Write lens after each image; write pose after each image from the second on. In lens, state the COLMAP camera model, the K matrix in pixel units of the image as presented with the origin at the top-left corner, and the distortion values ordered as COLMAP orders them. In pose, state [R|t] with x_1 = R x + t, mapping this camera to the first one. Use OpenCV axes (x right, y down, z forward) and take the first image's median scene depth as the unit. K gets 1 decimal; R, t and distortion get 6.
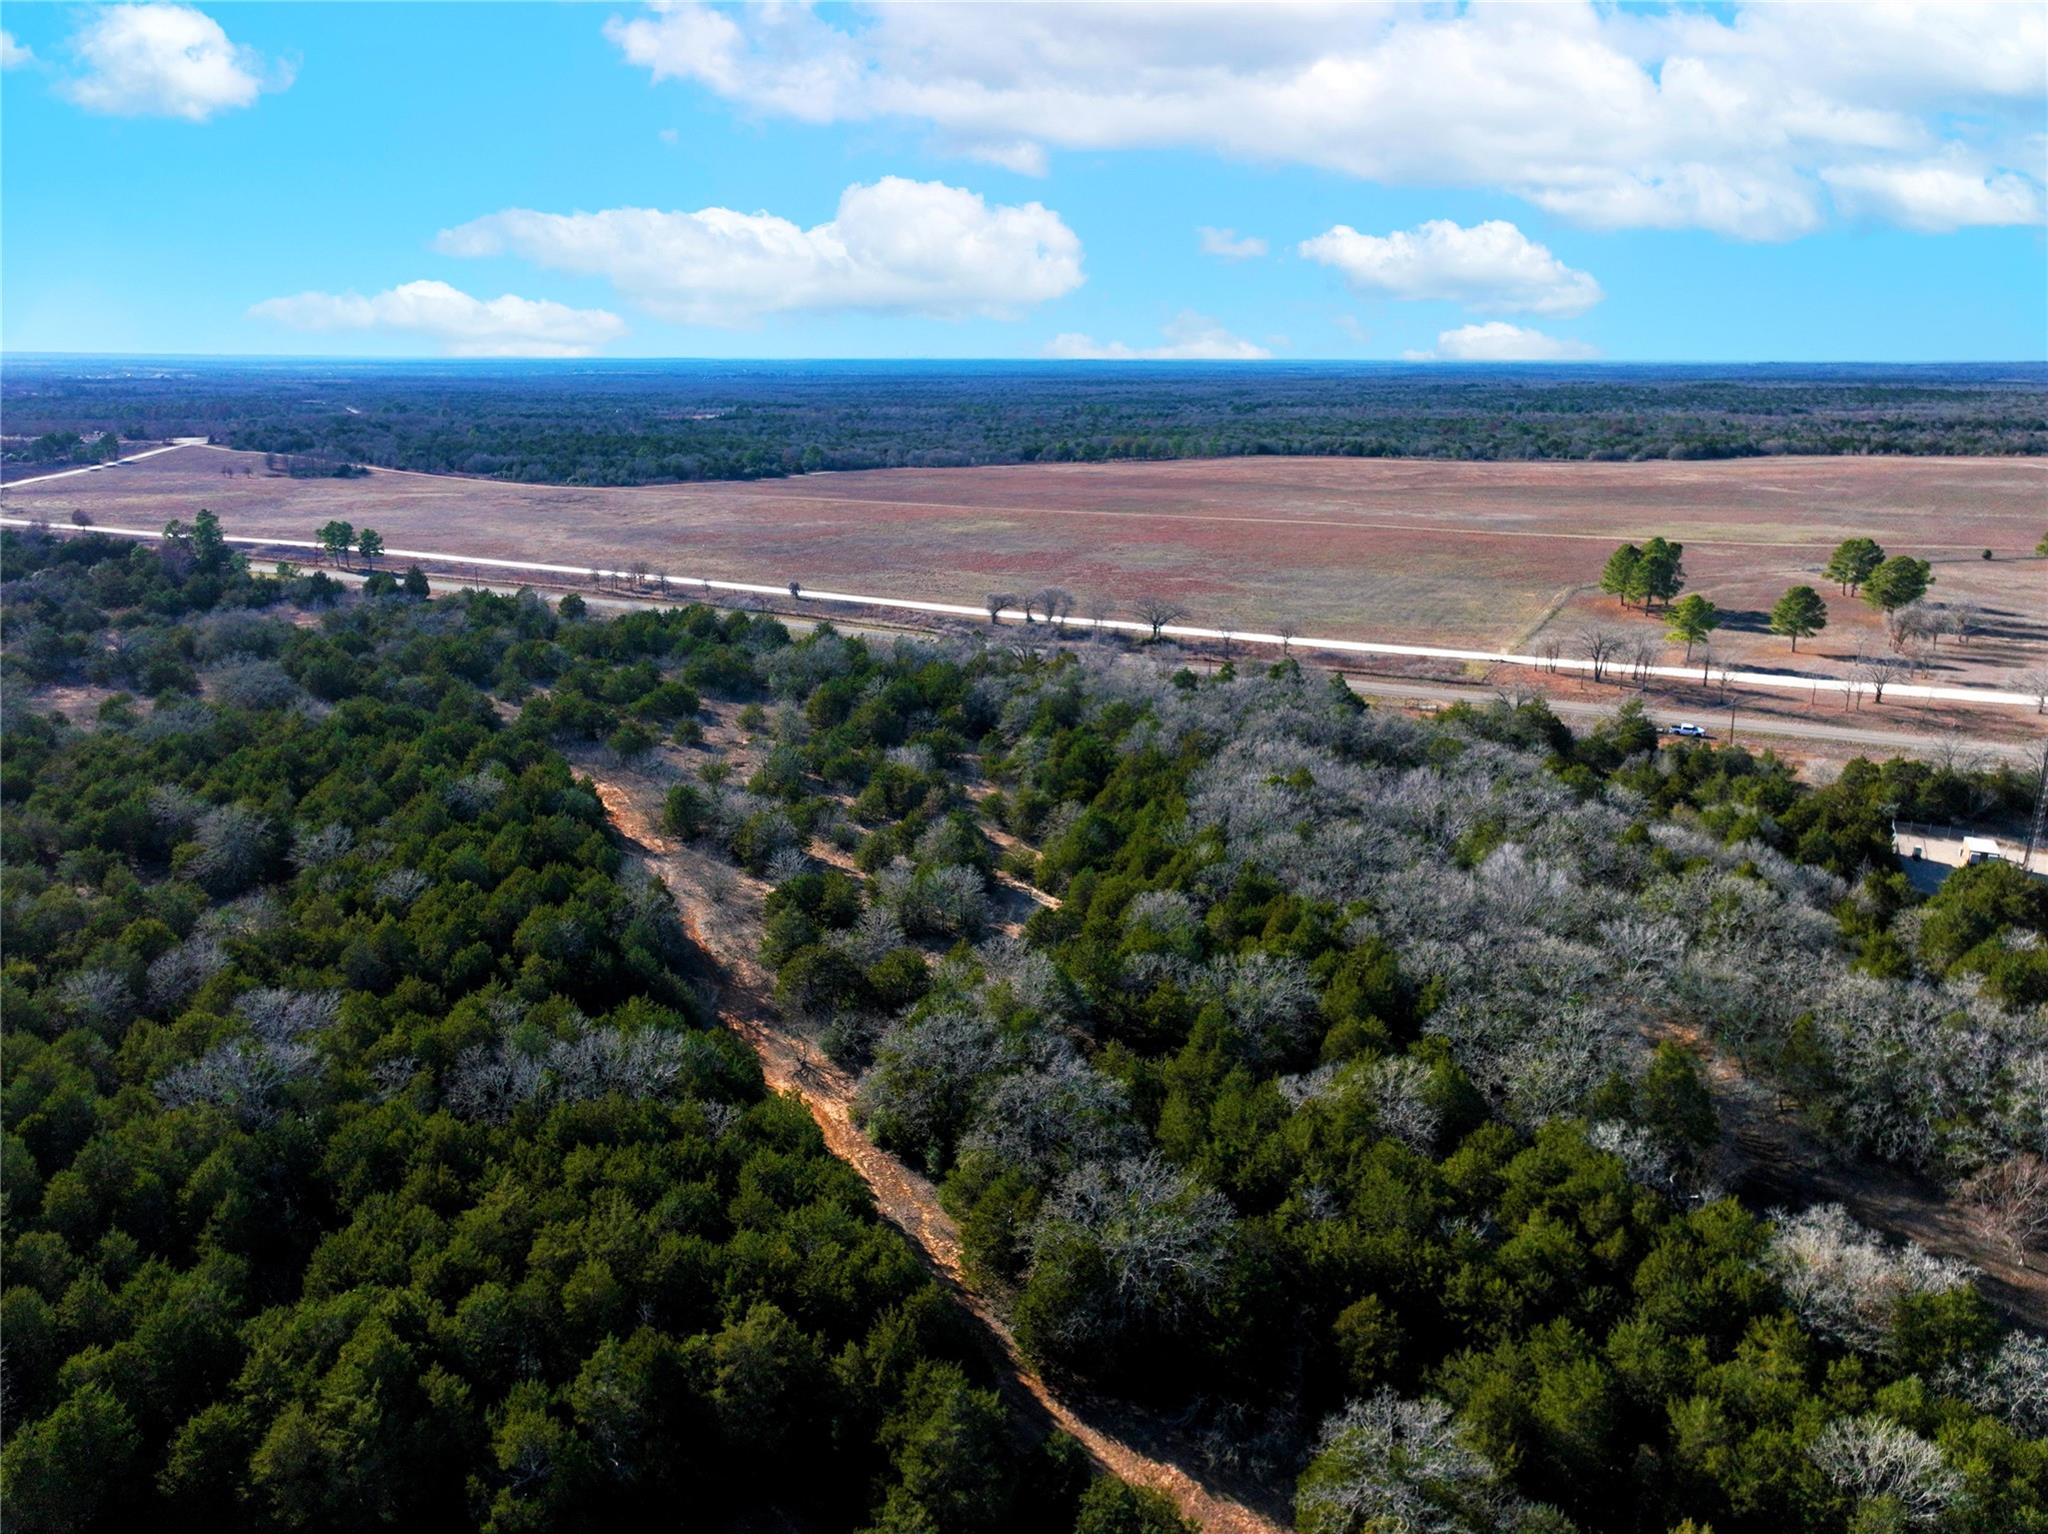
lens RADIAL K [[1439.4, 0, 1024.0], [0, 1439.4, 767.0], [0, 0, 1]] dist [0.005980, 0.005382]
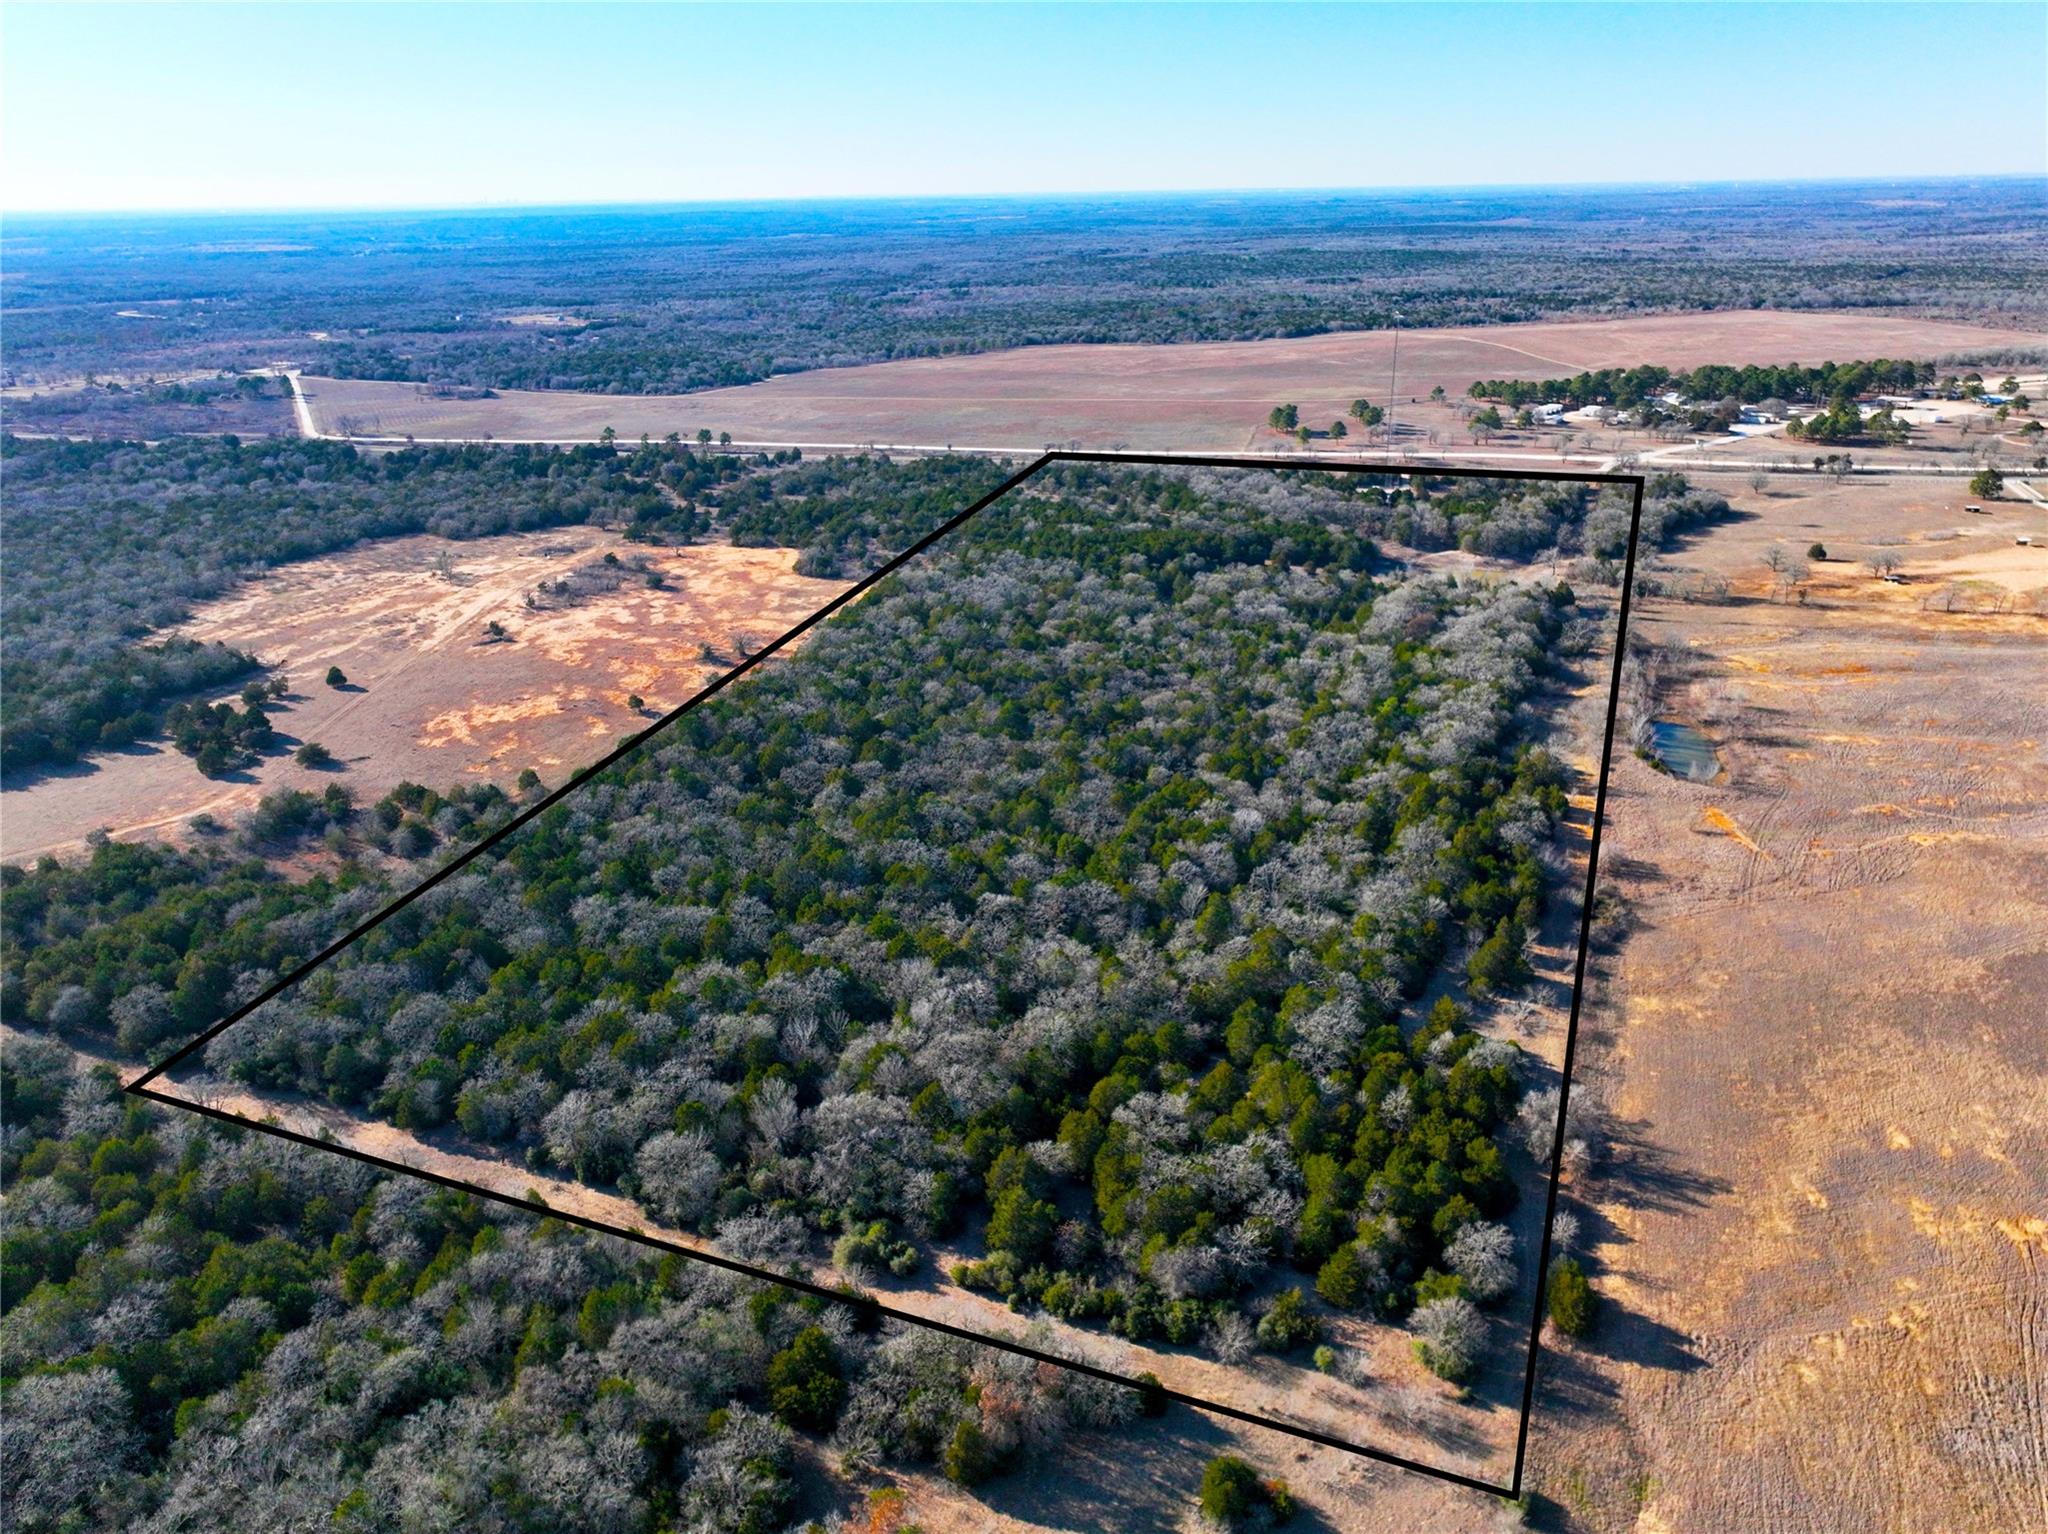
lens RADIAL K [[1439.4, 0, 1024.0], [0, 1439.4, 767.0], [0, 0, 1]] dist [0.005980, 0.005382]
pose [[0.965430, -0.116795, 0.233032, -0.592977], [0.092490, 0.989319, 0.112668, 0.127644], [-0.243702, -0.087220, 0.965920, -1.224353]]
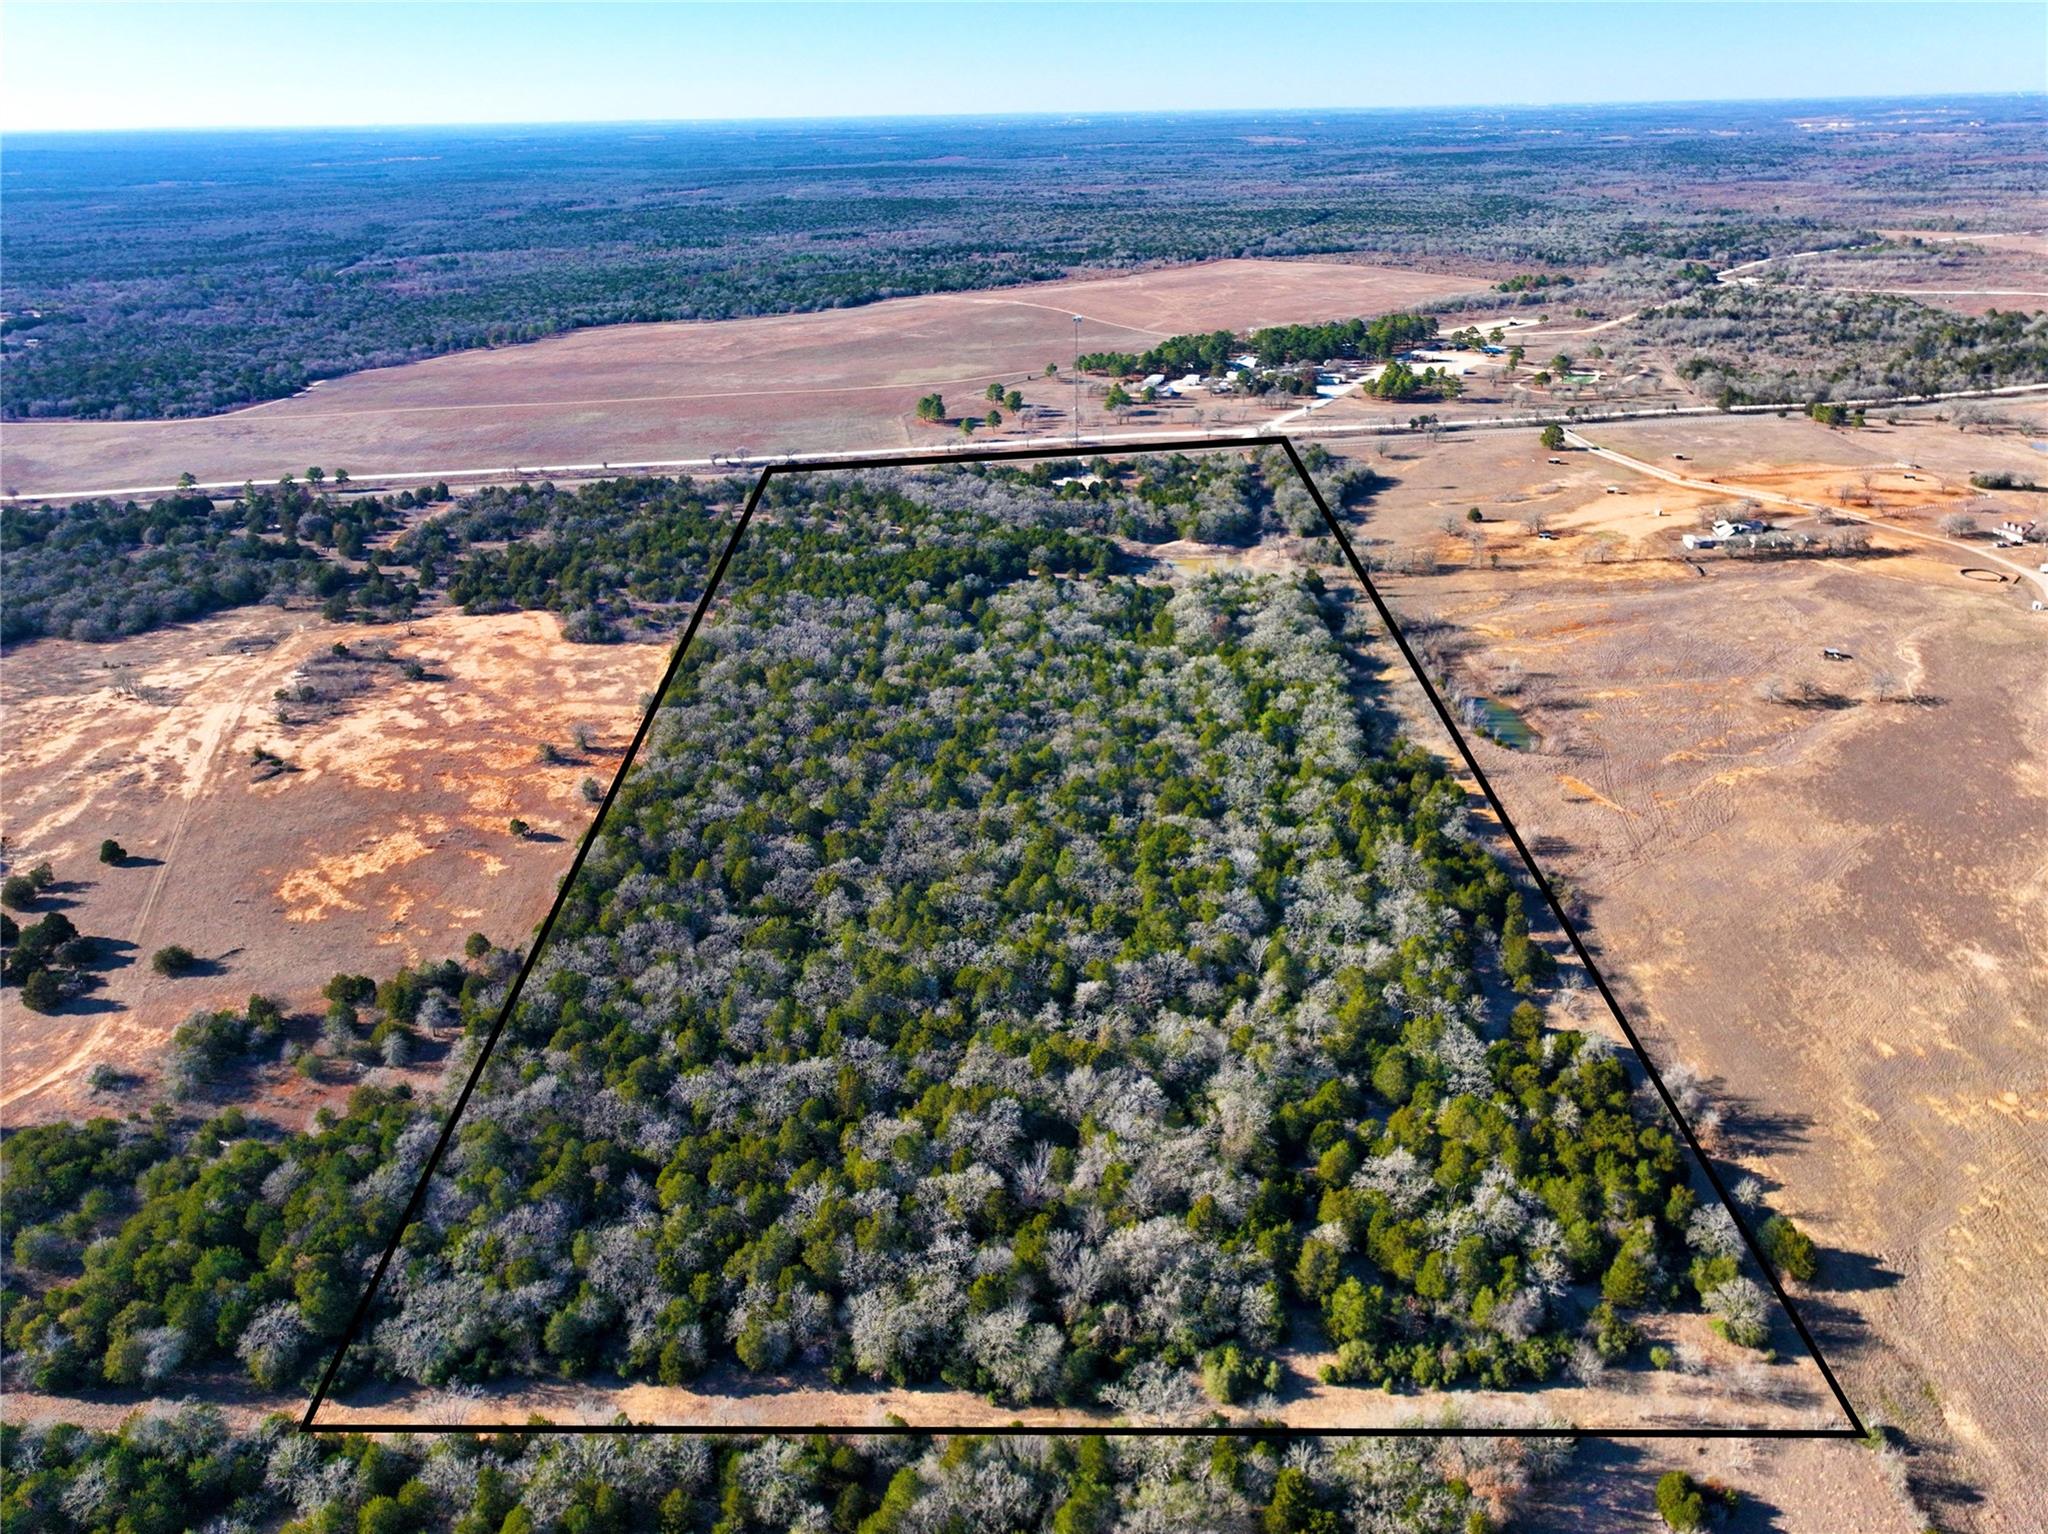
lens RADIAL K [[1439.4, 0, 1024.0], [0, 1439.4, 767.0], [0, 0, 1]] dist [0.005980, 0.005382]
pose [[0.804077, -0.265727, 0.531835, -0.859306], [0.185162, 0.961993, 0.200708, -0.001932], [-0.564956, -0.062910, 0.822719, -1.104263]]
